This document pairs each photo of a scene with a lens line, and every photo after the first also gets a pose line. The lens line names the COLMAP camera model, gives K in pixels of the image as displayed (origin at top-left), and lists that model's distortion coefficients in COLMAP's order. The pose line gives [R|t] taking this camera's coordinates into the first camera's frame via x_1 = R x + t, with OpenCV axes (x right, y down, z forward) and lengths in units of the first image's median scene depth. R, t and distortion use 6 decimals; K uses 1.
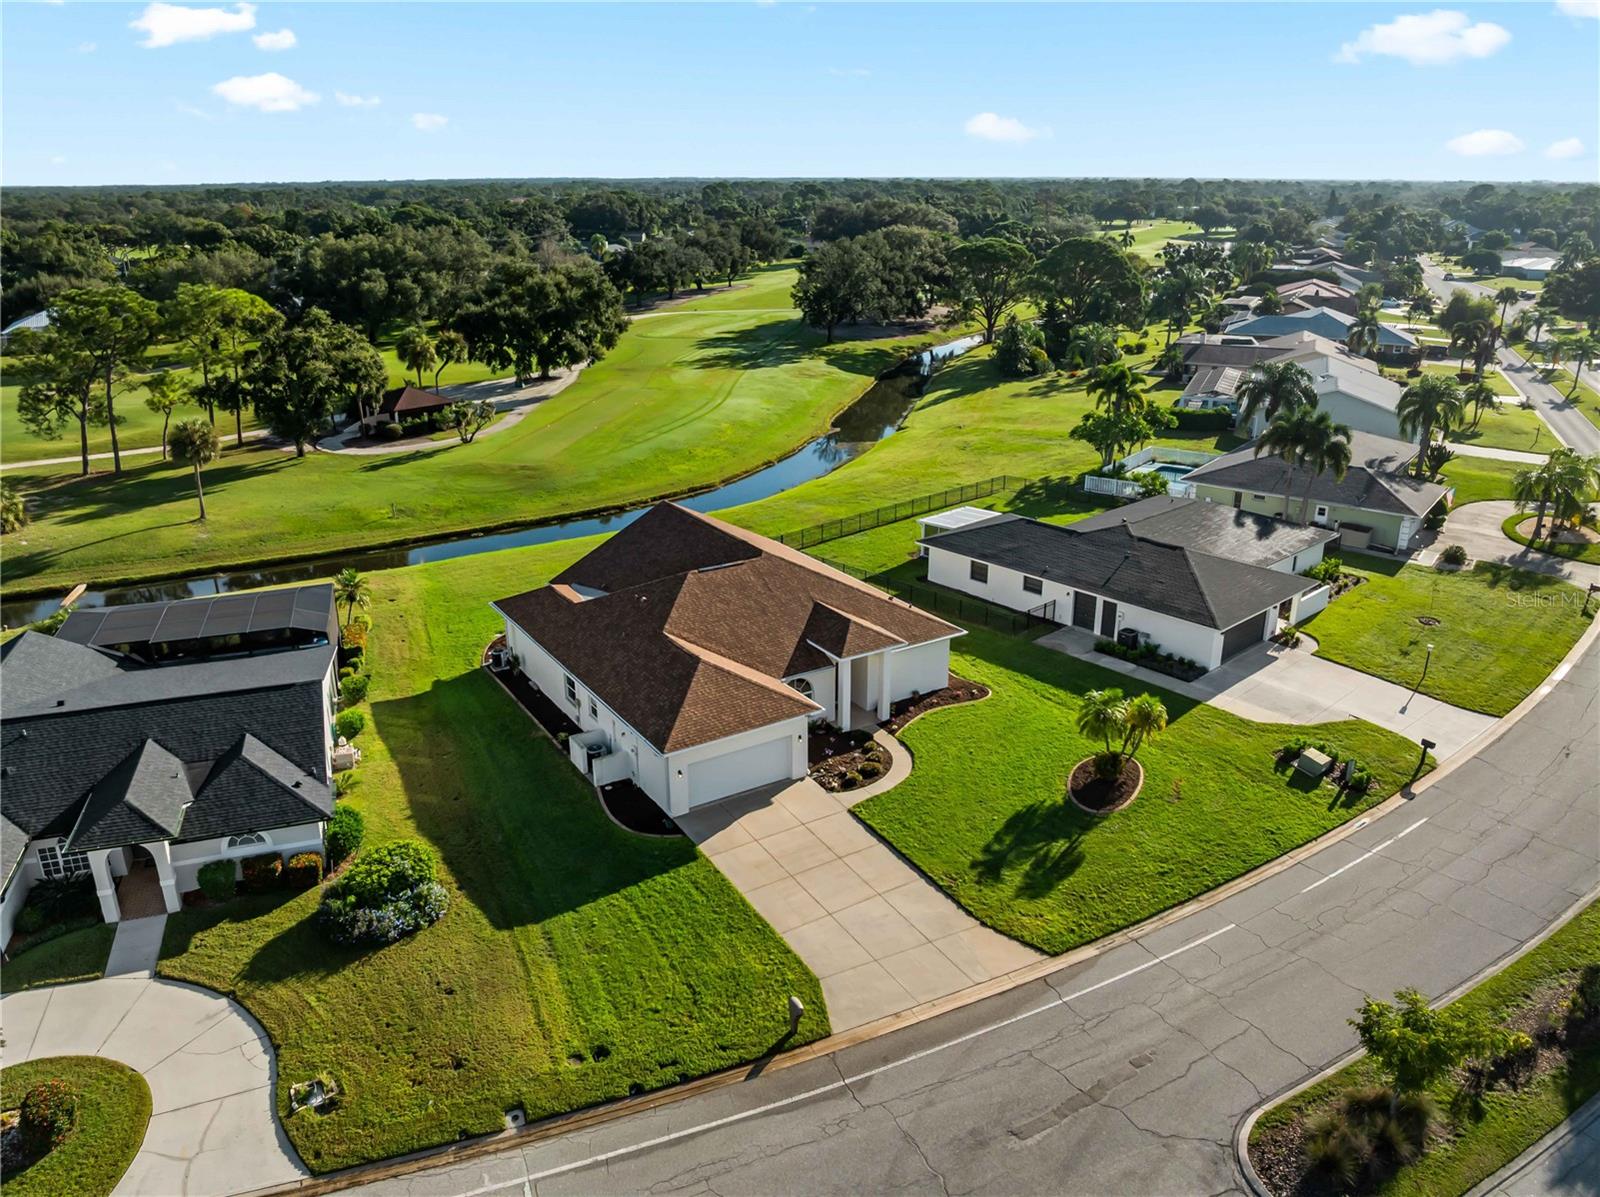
lens RADIAL K [[1164.1, 0, 800.0], [0, 1164.1, 598.5], [0, 0, 1]] dist [-0.033937, -0.002045]
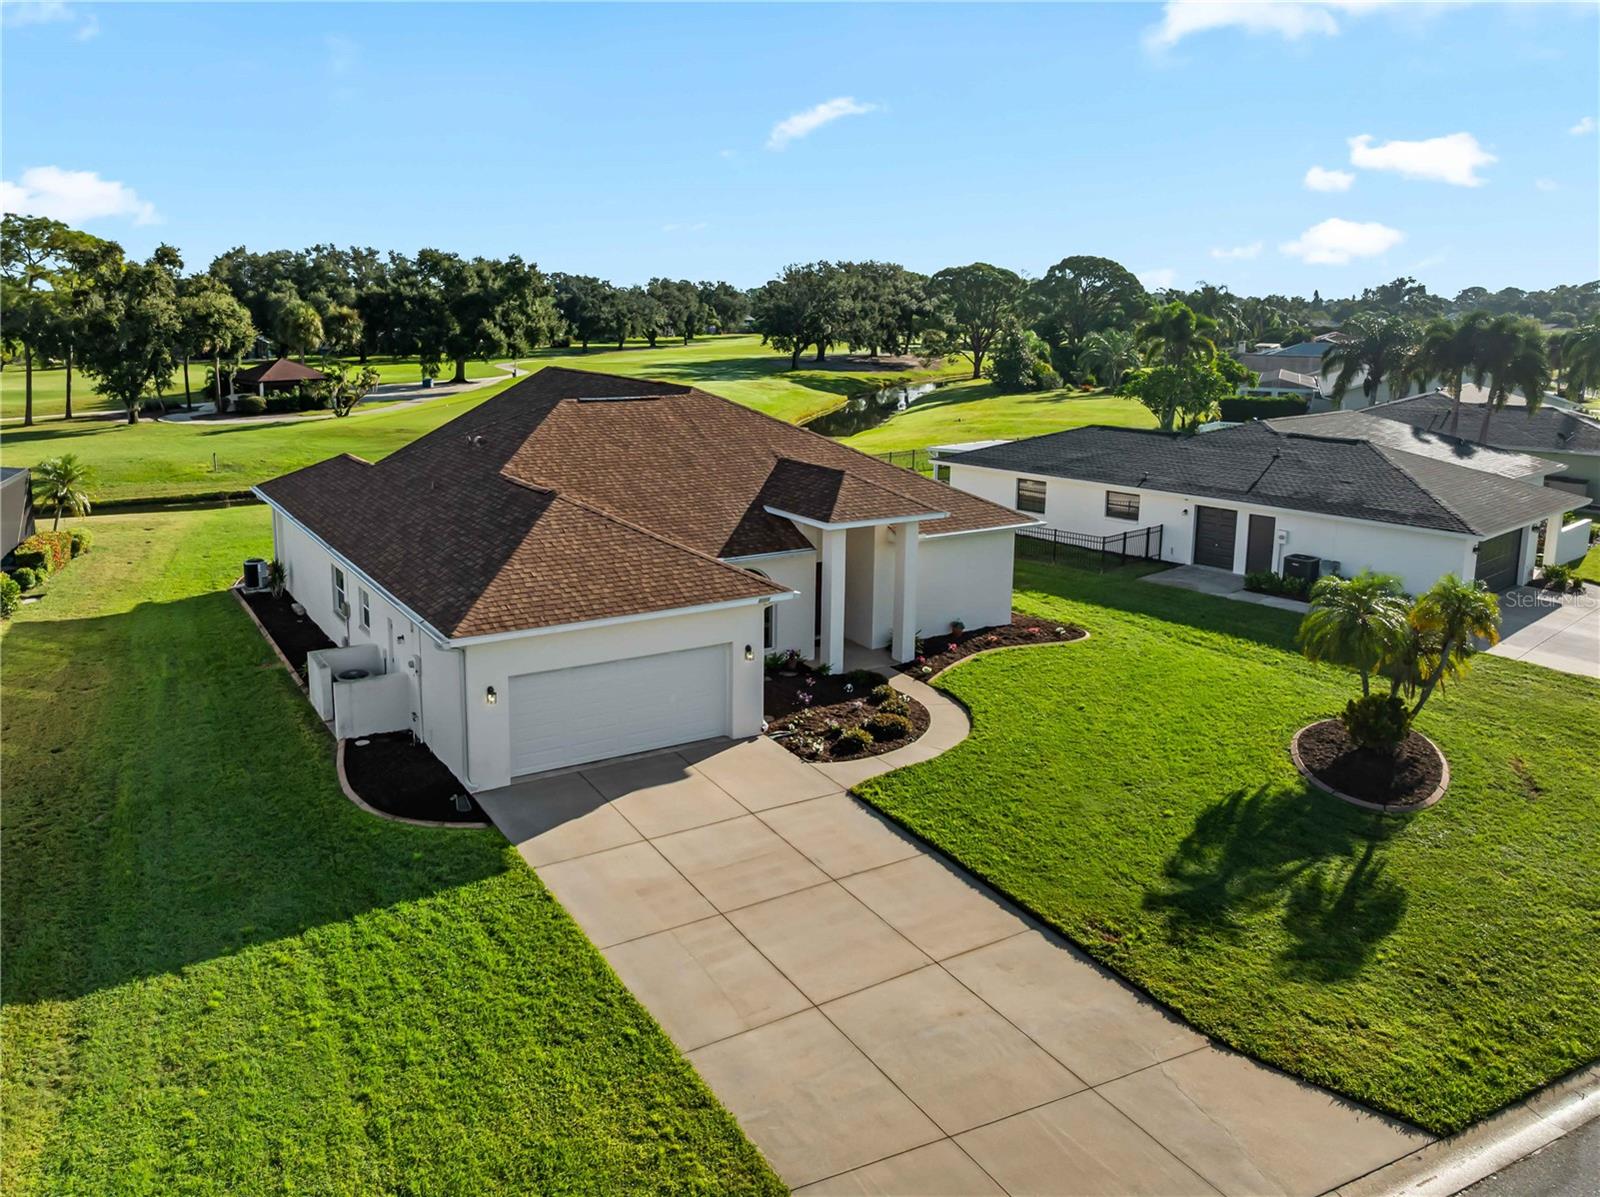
lens RADIAL K [[1197.1, 0, 704.3], [0, 1197.1, 502.7], [0, 0, 1]] dist [-0.034761, -0.002730]
pose [[0.998812, 0.016342, -0.045913, 0.002377], [-0.024357, 0.983392, -0.179850, 0.102626], [0.042212, 0.180755, 0.982622, 0.331286]]
